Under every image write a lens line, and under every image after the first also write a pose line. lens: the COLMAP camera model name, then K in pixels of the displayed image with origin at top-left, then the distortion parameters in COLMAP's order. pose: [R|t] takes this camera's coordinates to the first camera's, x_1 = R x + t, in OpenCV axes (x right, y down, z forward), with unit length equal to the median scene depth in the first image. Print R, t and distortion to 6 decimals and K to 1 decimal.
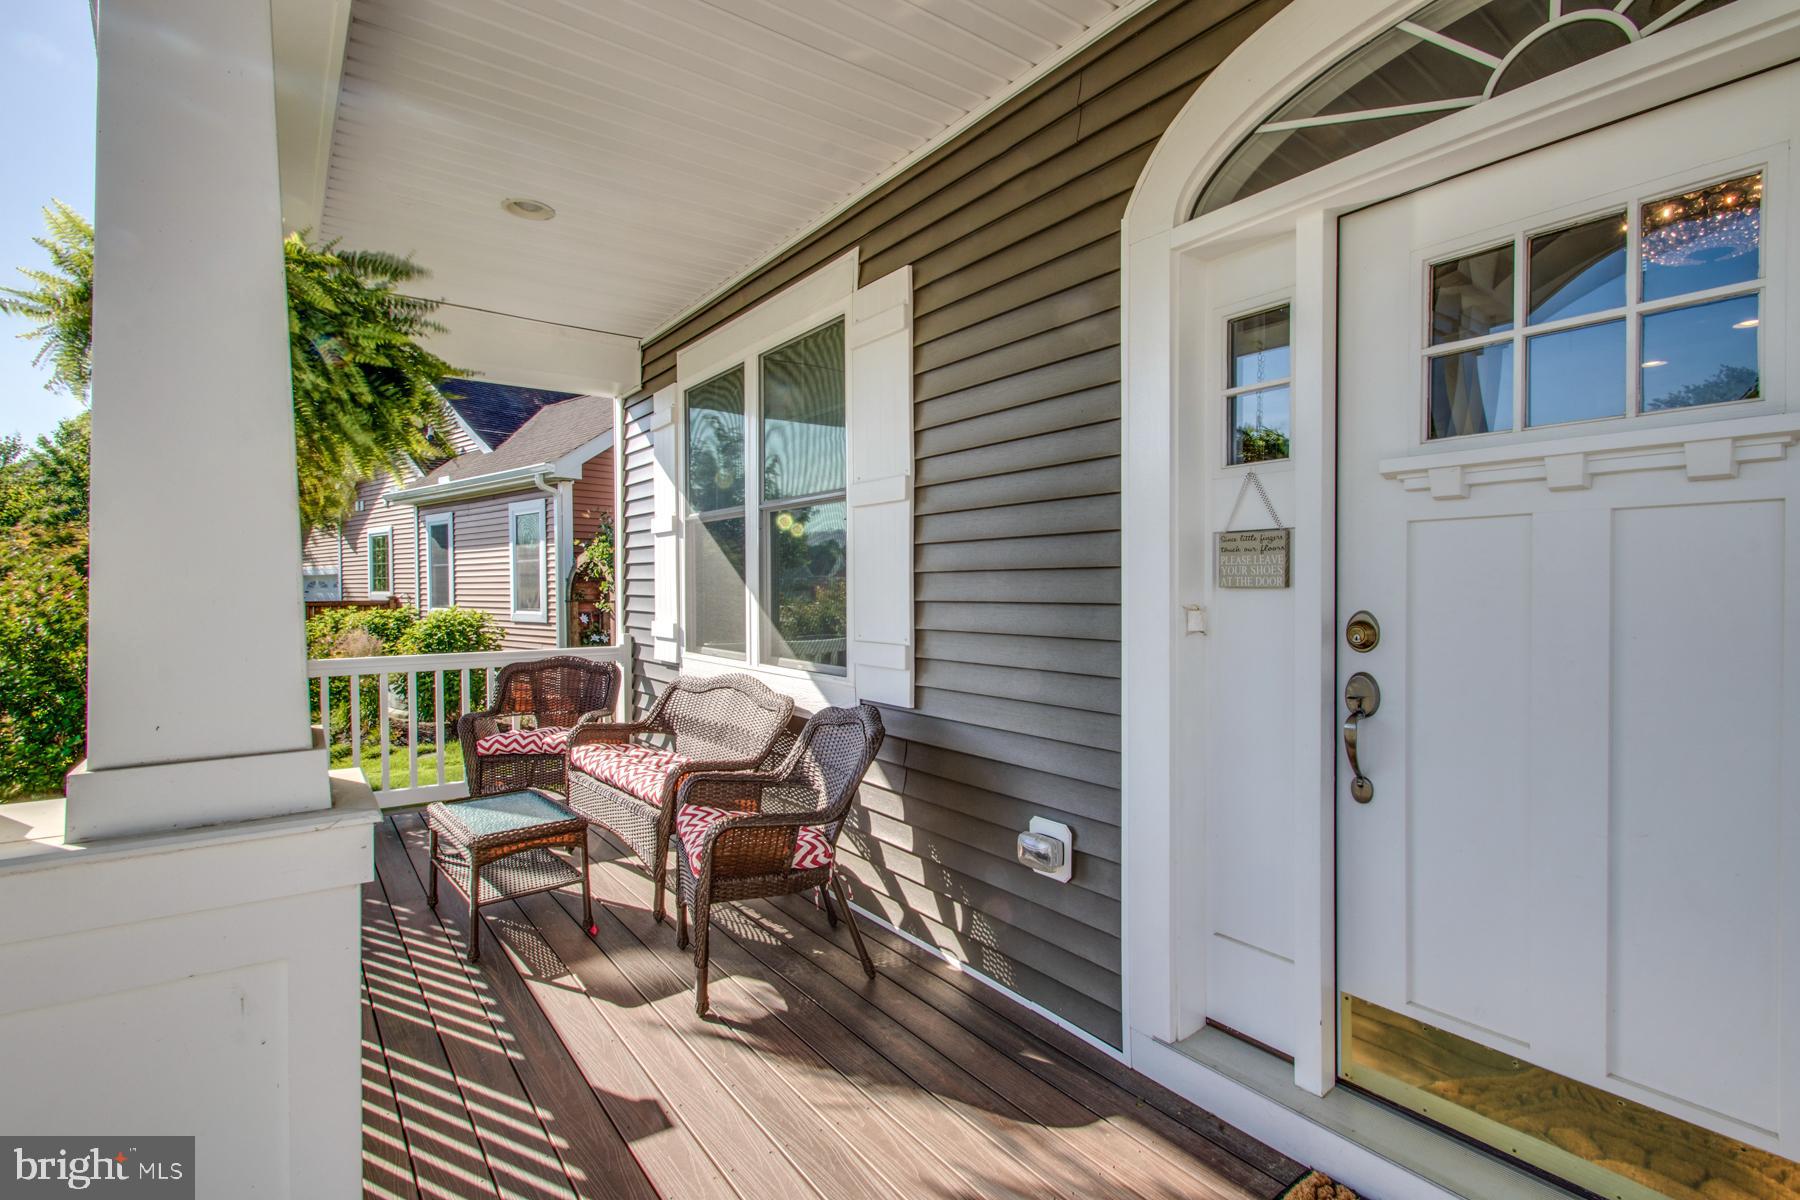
lens RADIAL K [[857.2, 0, 905.9], [0, 857.2, 599.0], [0, 0, 1]] dist [0.009670, -0.000020]
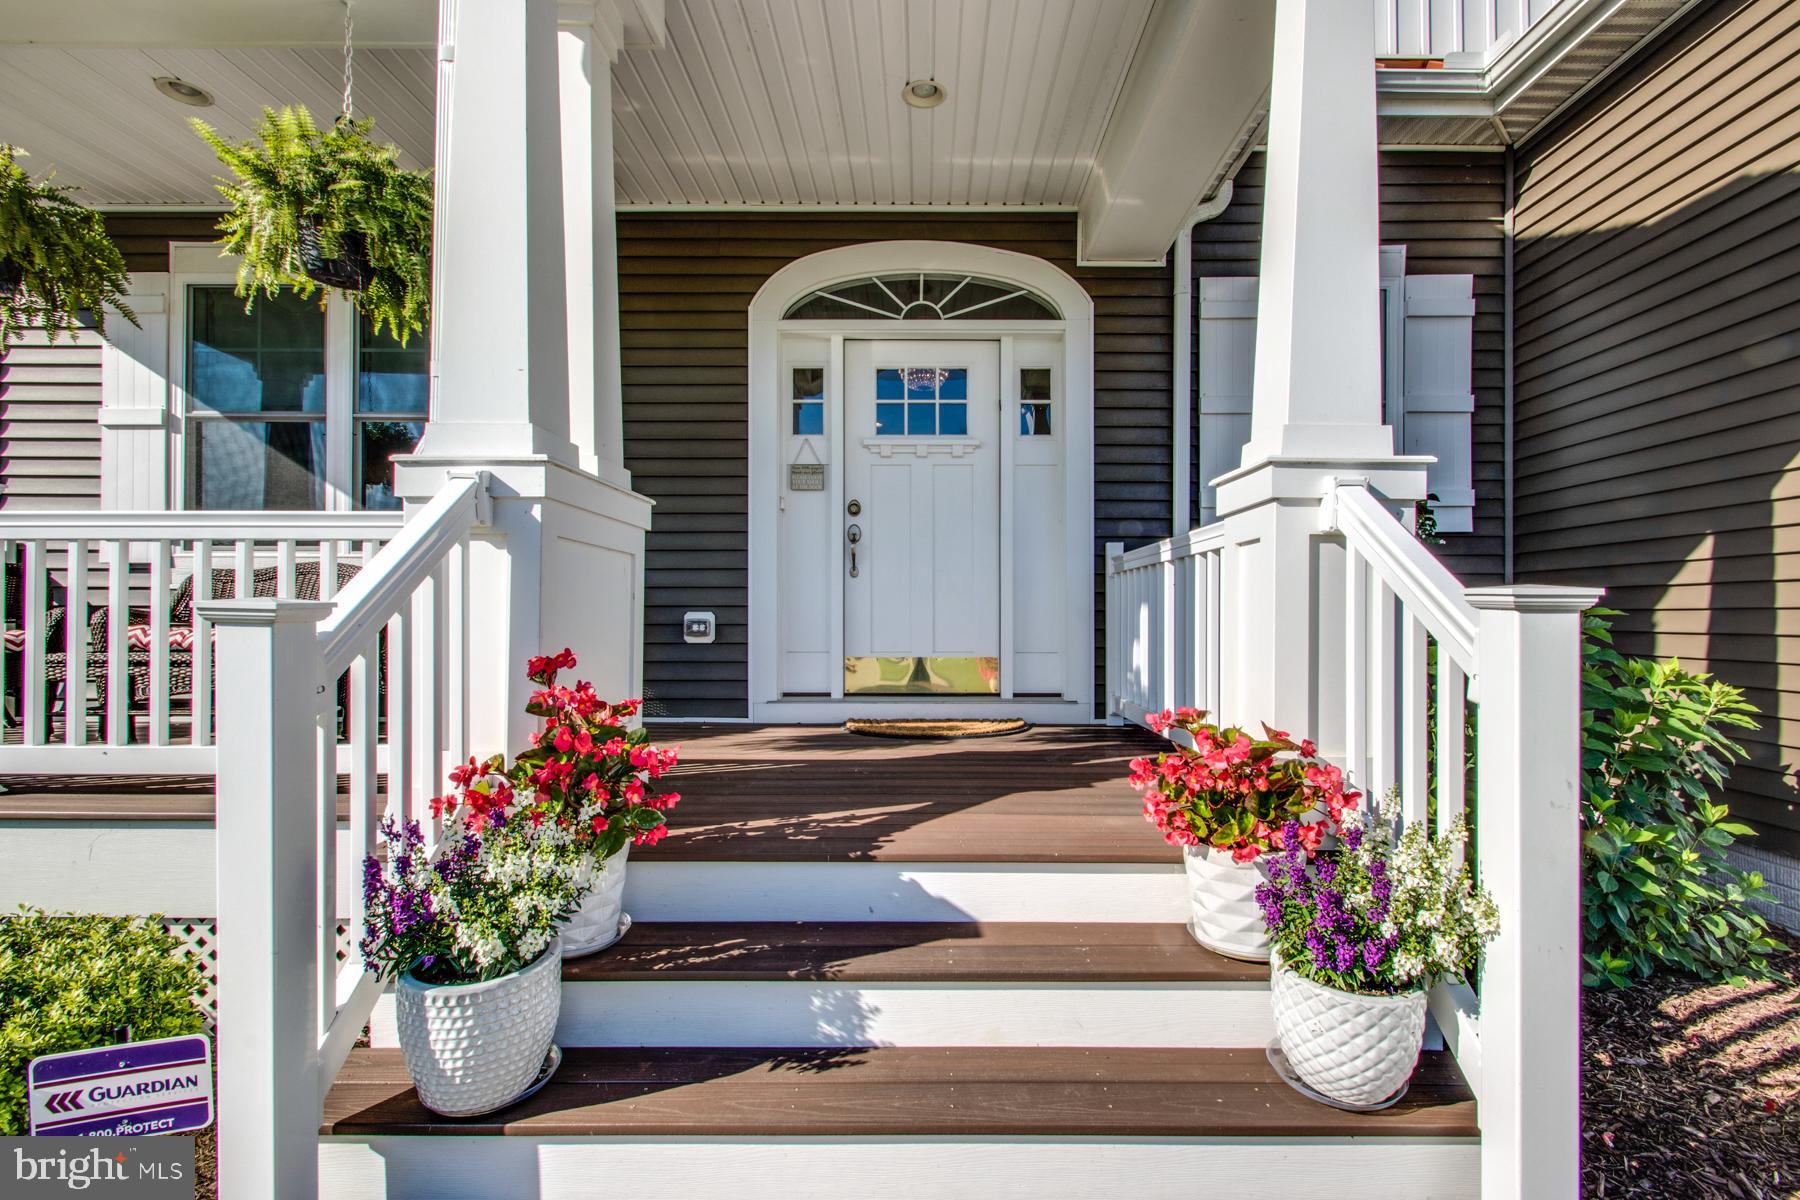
lens RADIAL K [[857.2, 0, 905.9], [0, 857.2, 599.0], [0, 0, 1]] dist [0.009670, -0.000020]
pose [[0.592506, 0.023465, 0.805224, -1.244266], [0.010401, 0.999270, -0.036773, 0.357327], [-0.805499, 0.030163, 0.591829, -0.527473]]
